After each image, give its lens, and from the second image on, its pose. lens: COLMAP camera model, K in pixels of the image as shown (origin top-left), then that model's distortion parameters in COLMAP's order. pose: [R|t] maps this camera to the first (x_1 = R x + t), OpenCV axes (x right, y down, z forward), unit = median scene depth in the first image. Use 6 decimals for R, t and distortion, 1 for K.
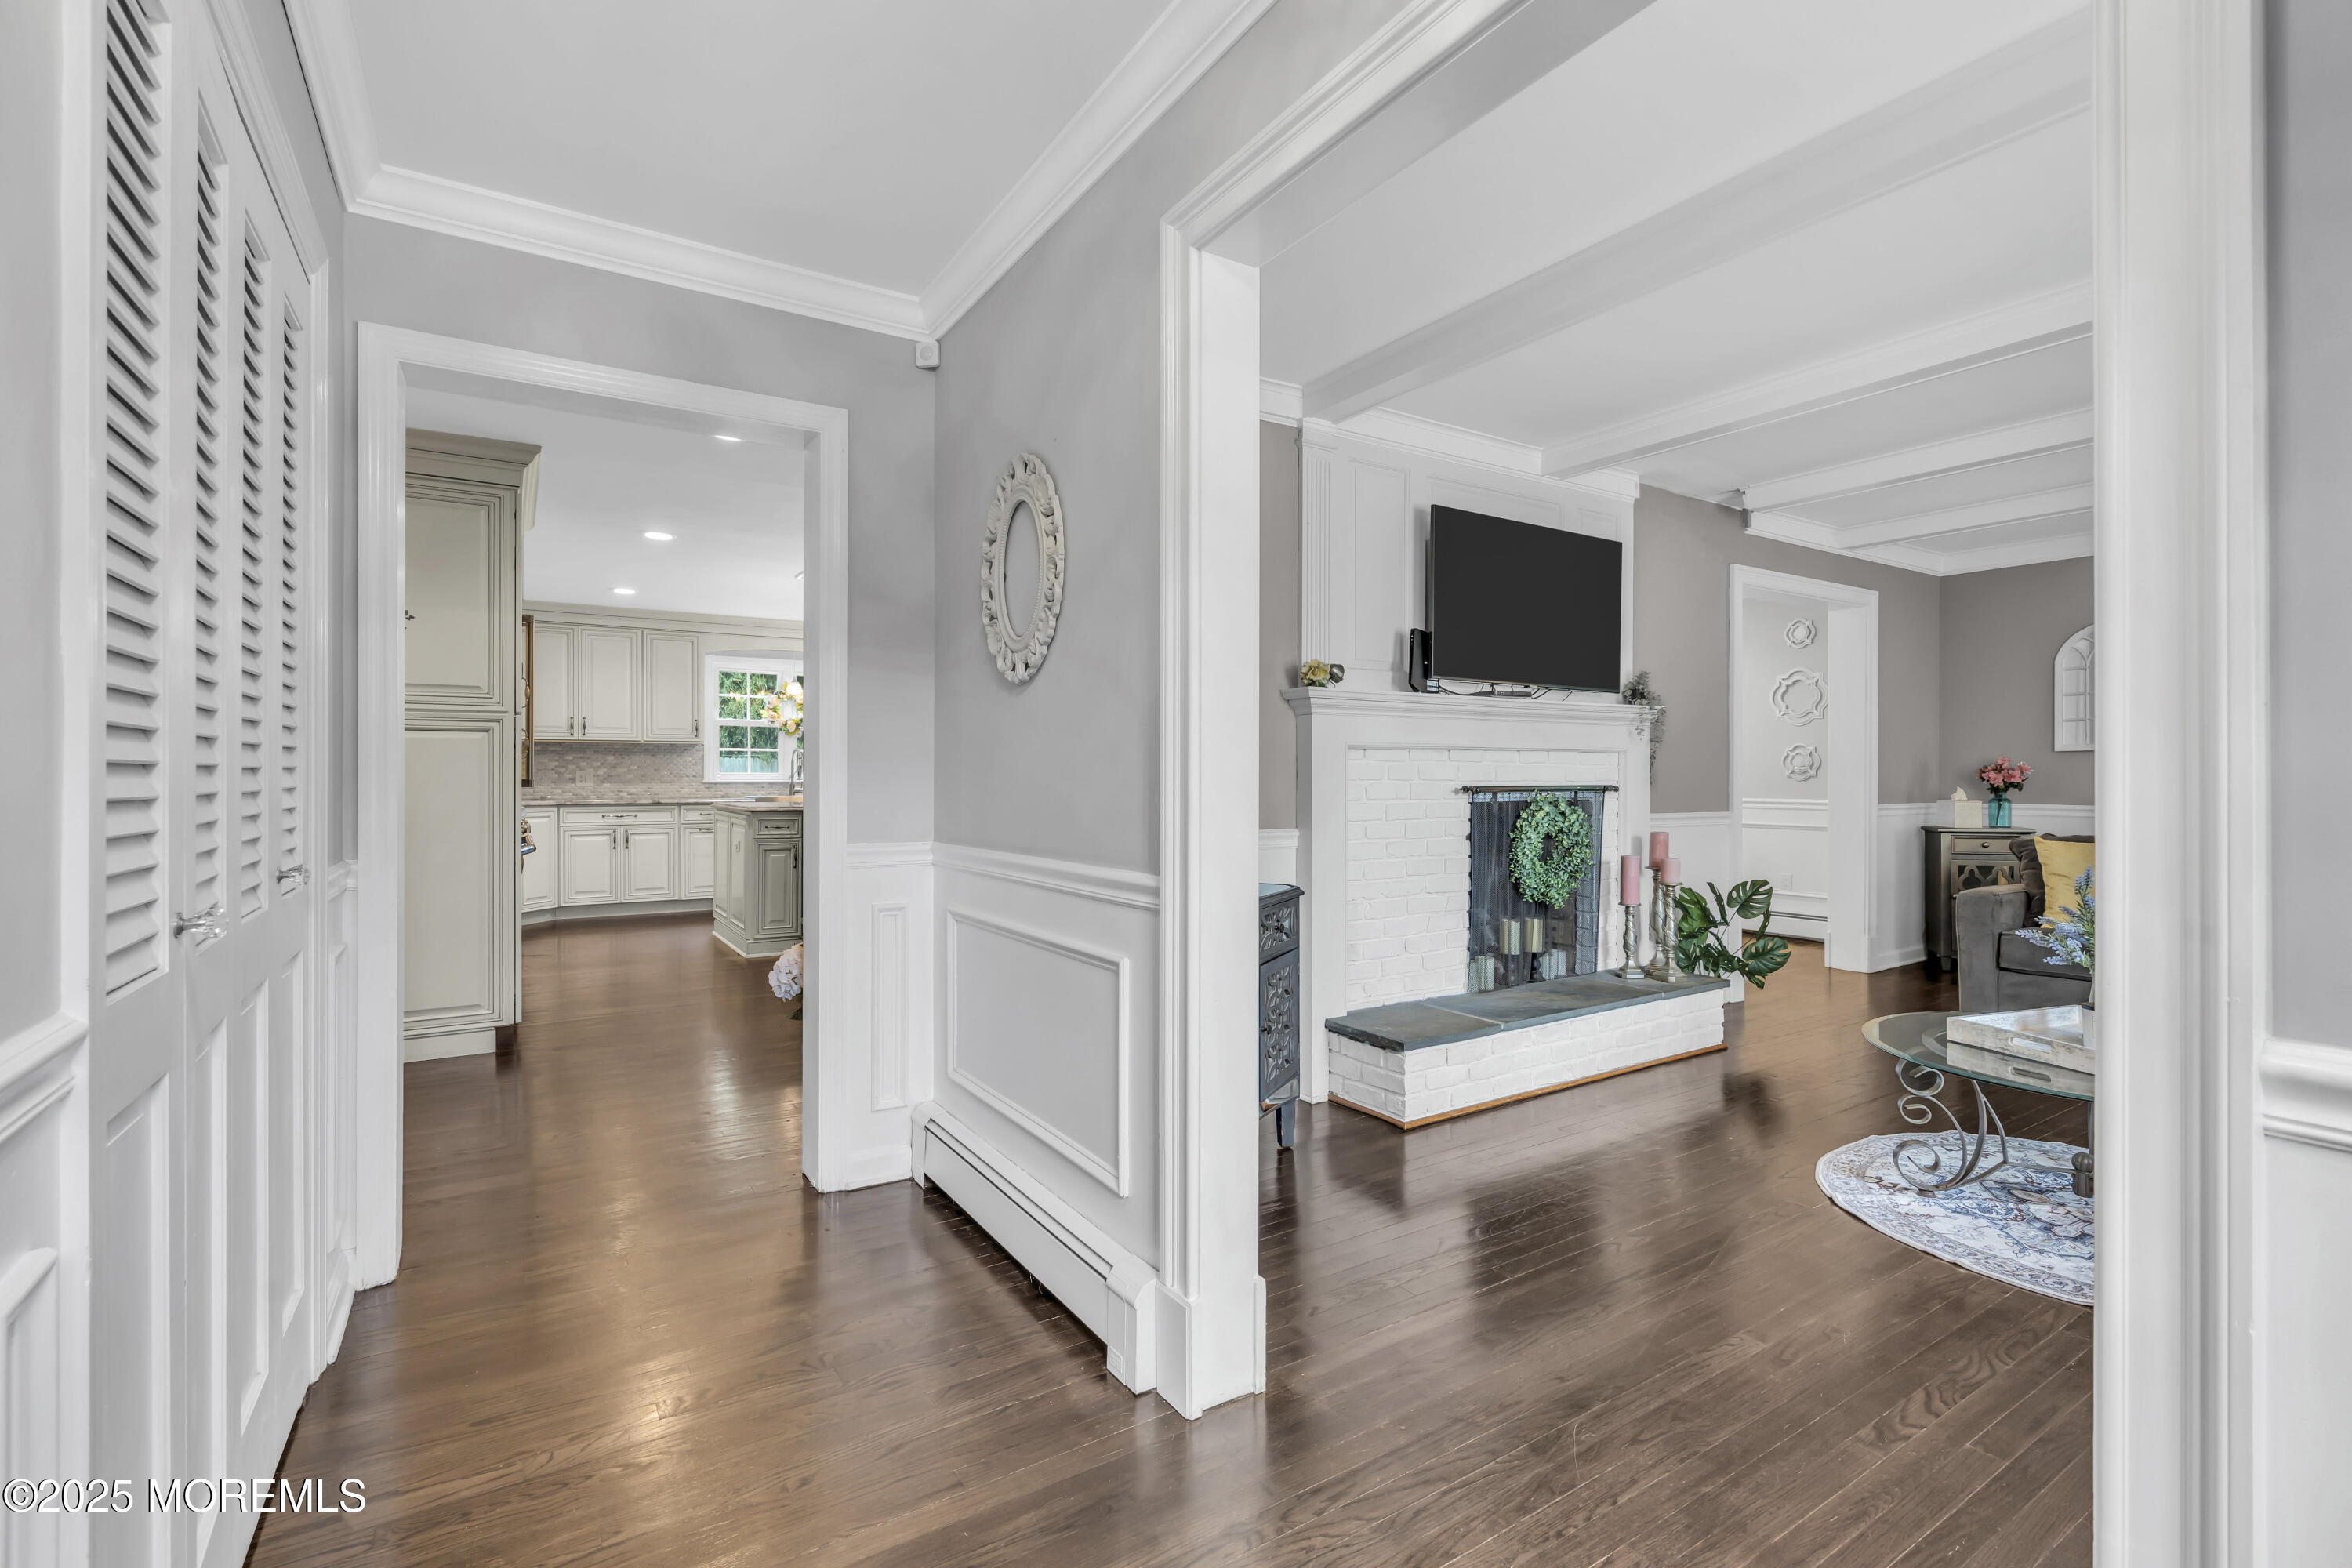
lens RADIAL K [[1053.8, 0, 1171.1], [0, 1053.8, 775.2], [0, 0, 1]] dist [-0.009913, 0.004108]
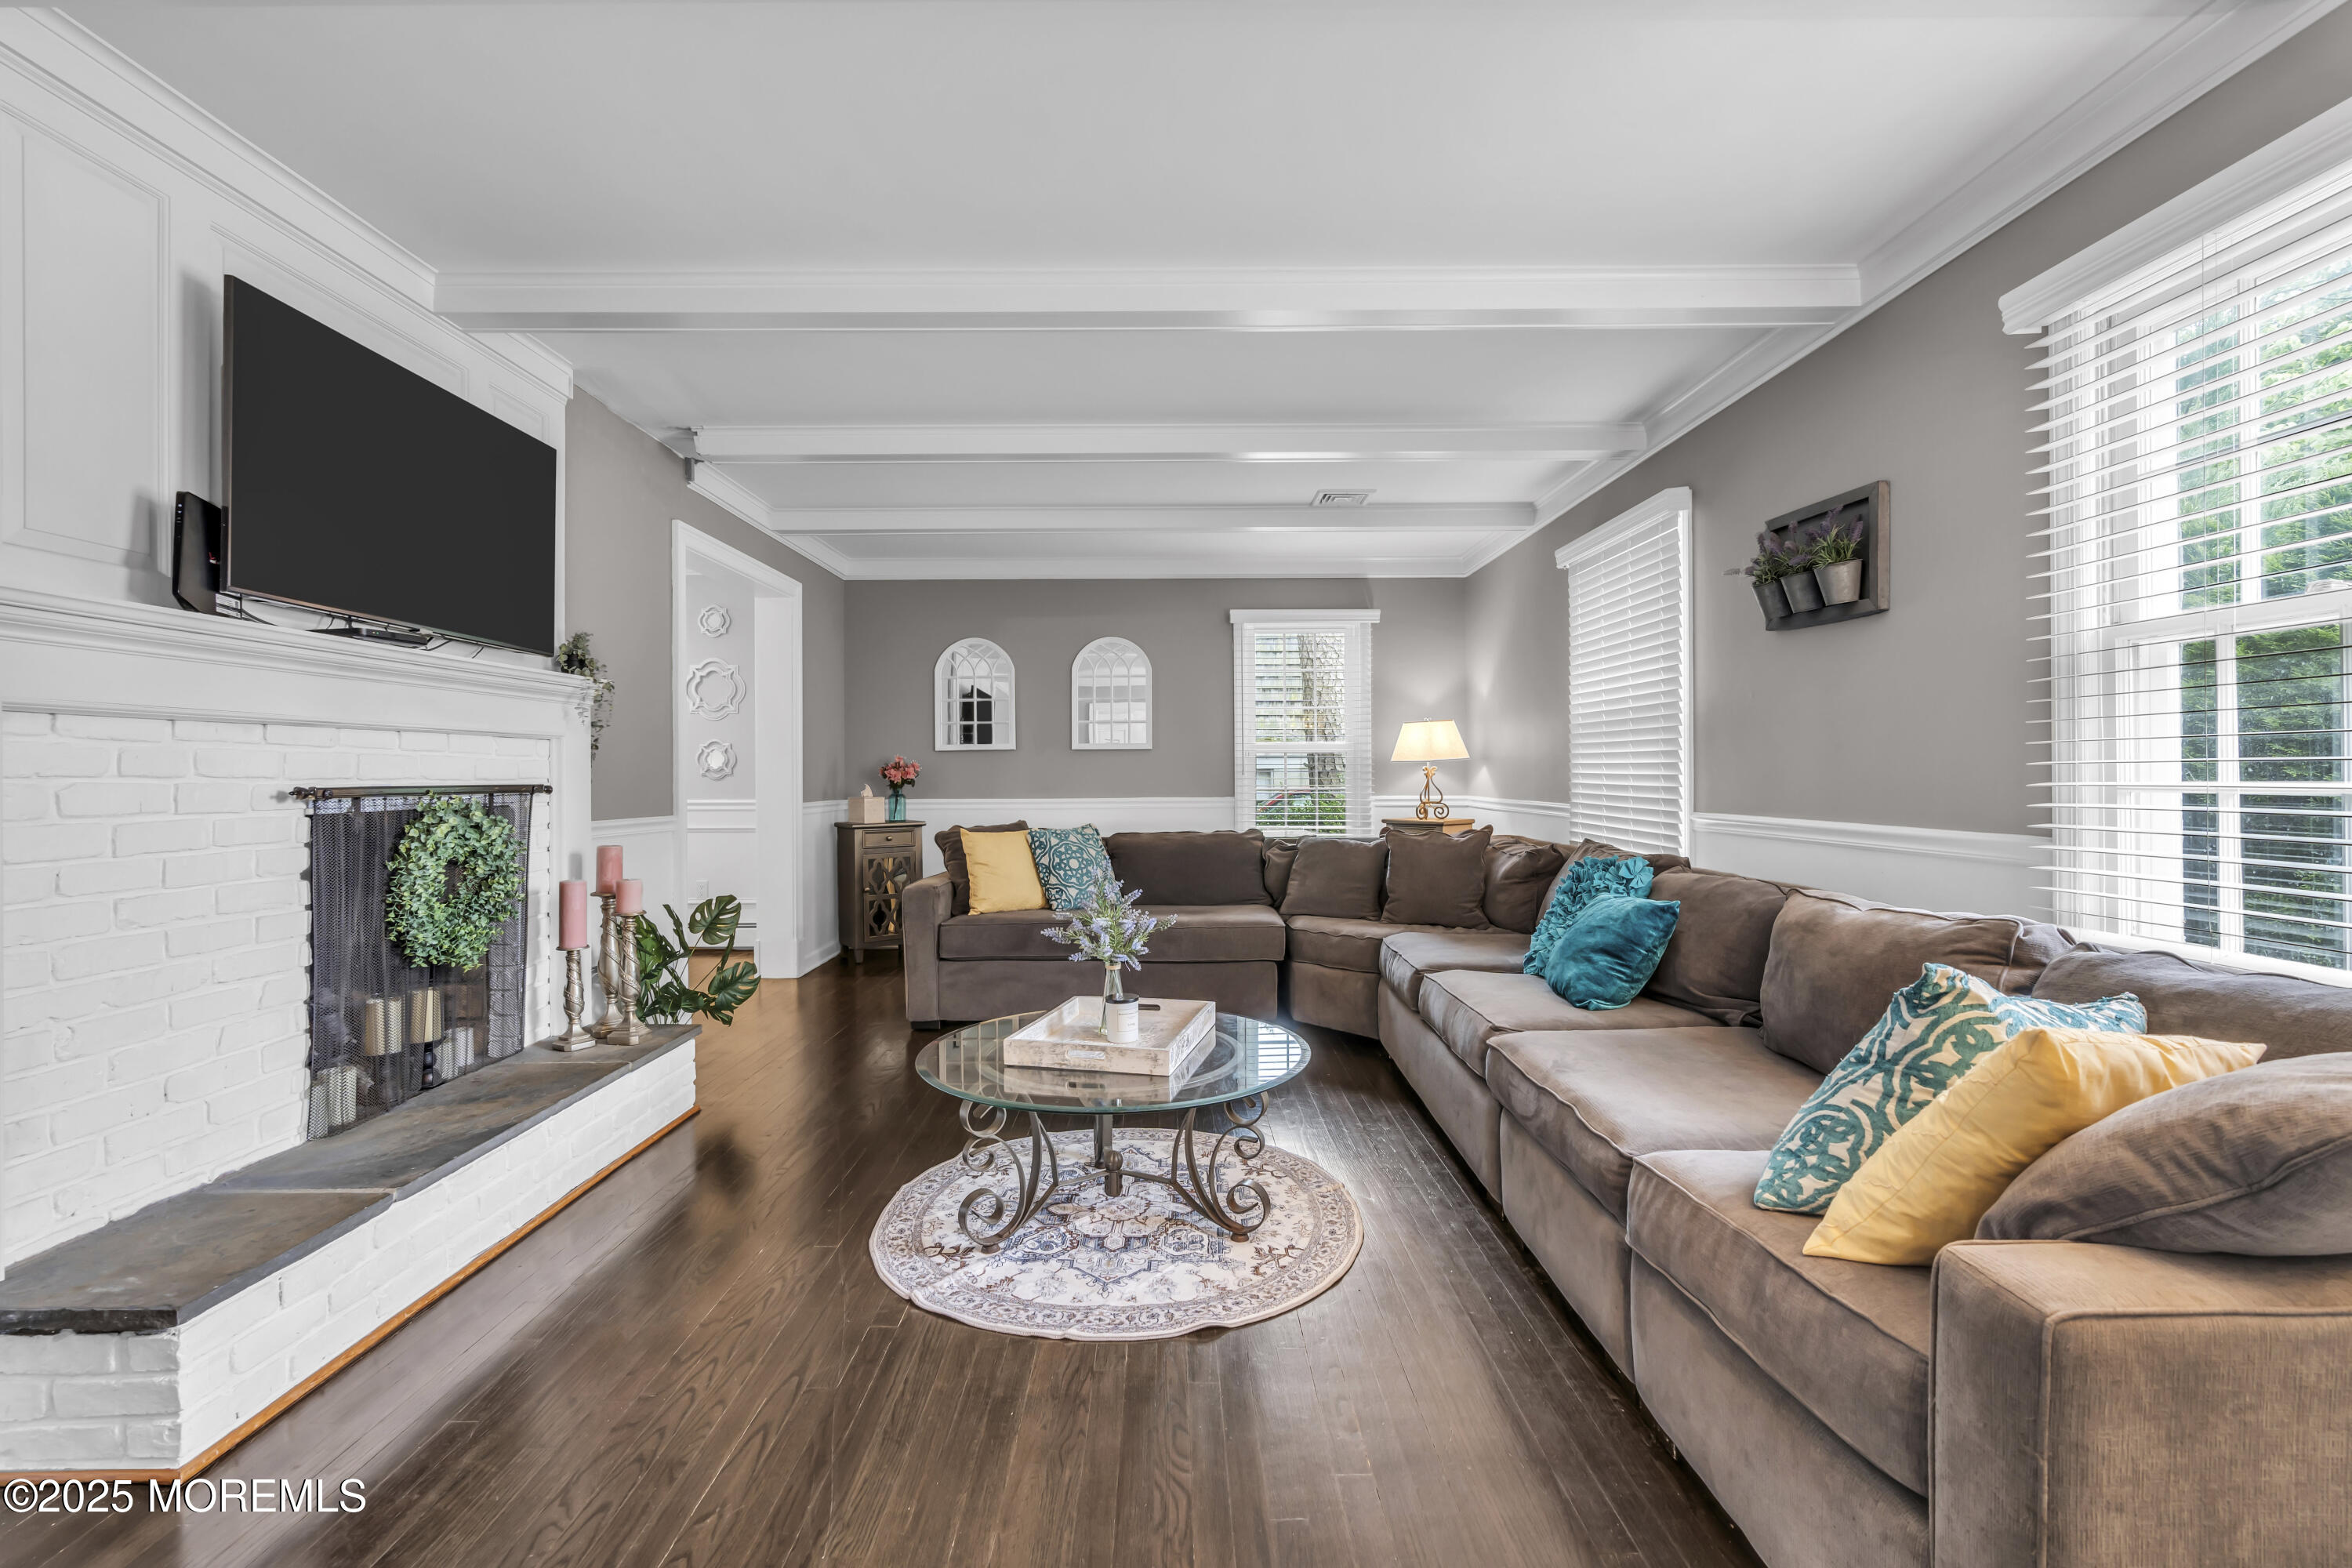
lens RADIAL K [[1053.8, 0, 1171.1], [0, 1053.8, 775.2], [0, 0, 1]] dist [-0.009913, 0.004108]
pose [[0.533426, -0.003355, 0.845840, 0.043302], [0.006135, 0.999981, 0.000097, 0.006131], [-0.845825, 0.005137, 0.533436, 0.265888]]
